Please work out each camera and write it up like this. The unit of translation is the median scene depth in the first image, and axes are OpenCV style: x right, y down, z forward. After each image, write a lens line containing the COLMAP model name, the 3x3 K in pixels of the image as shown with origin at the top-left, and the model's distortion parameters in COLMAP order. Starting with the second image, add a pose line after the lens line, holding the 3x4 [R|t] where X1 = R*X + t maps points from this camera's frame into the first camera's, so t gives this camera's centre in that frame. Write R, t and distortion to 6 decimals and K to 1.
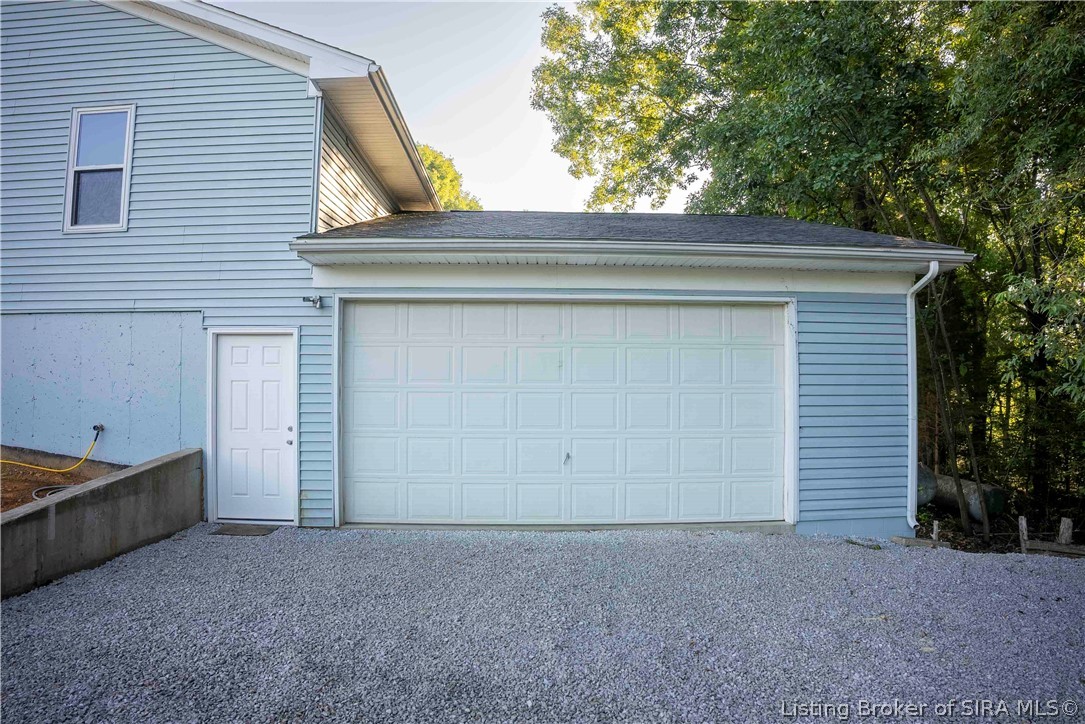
lens RADIAL K [[625.9, 0, 542.5], [0, 625.9, 362.0], [0, 0, 1]] dist [-0.151679, 0.038486]
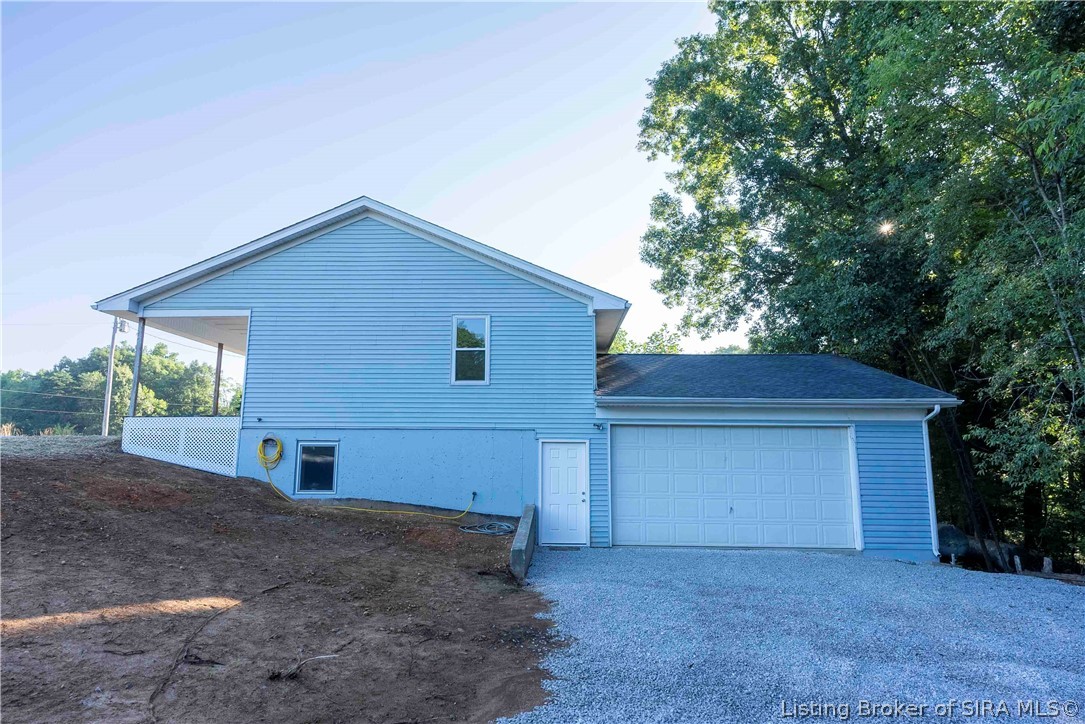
lens RADIAL K [[596.1, 0, 542.5], [0, 596.1, 362.0], [0, 0, 1]] dist [-0.002002, 0.000894]
pose [[0.998685, -0.000754, -0.051266, -0.443942], [-0.004996, 0.993701, -0.111953, -0.086296], [0.051027, 0.112062, 0.992390, -0.877259]]
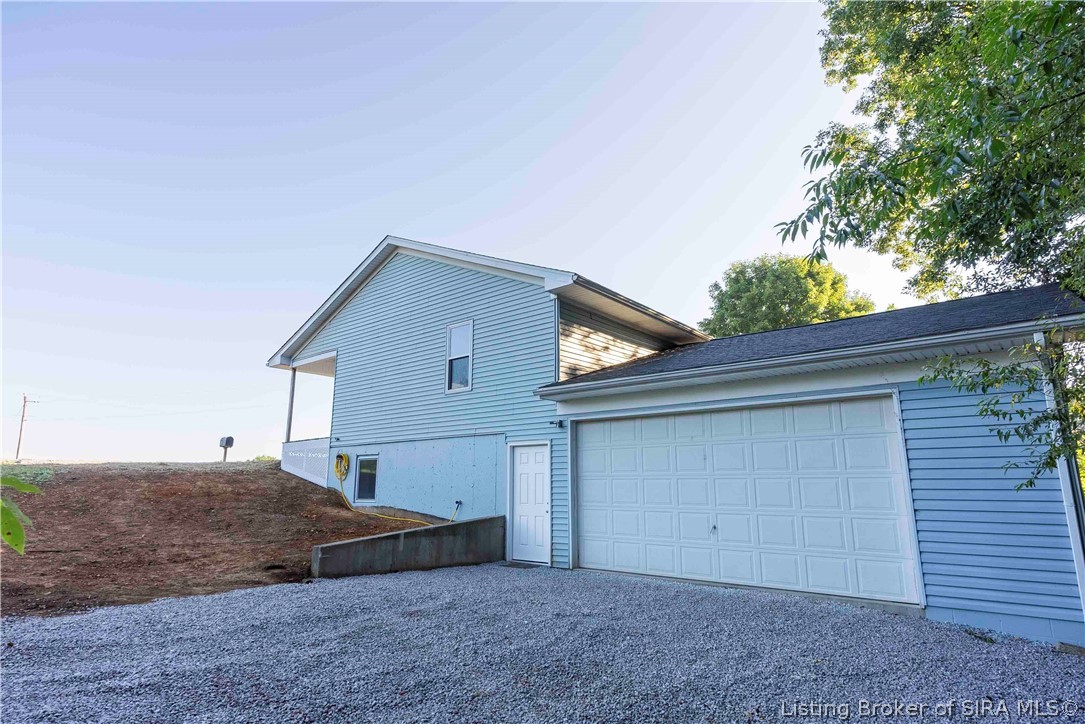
lens RADIAL K [[596.1, 0, 542.5], [0, 596.1, 362.0], [0, 0, 1]] dist [-0.002002, 0.000894]
pose [[0.746674, -0.137713, -0.650779, 0.652154], [0.021561, 0.982831, -0.183242, 0.030139], [0.664841, 0.122790, 0.736824, -0.221586]]
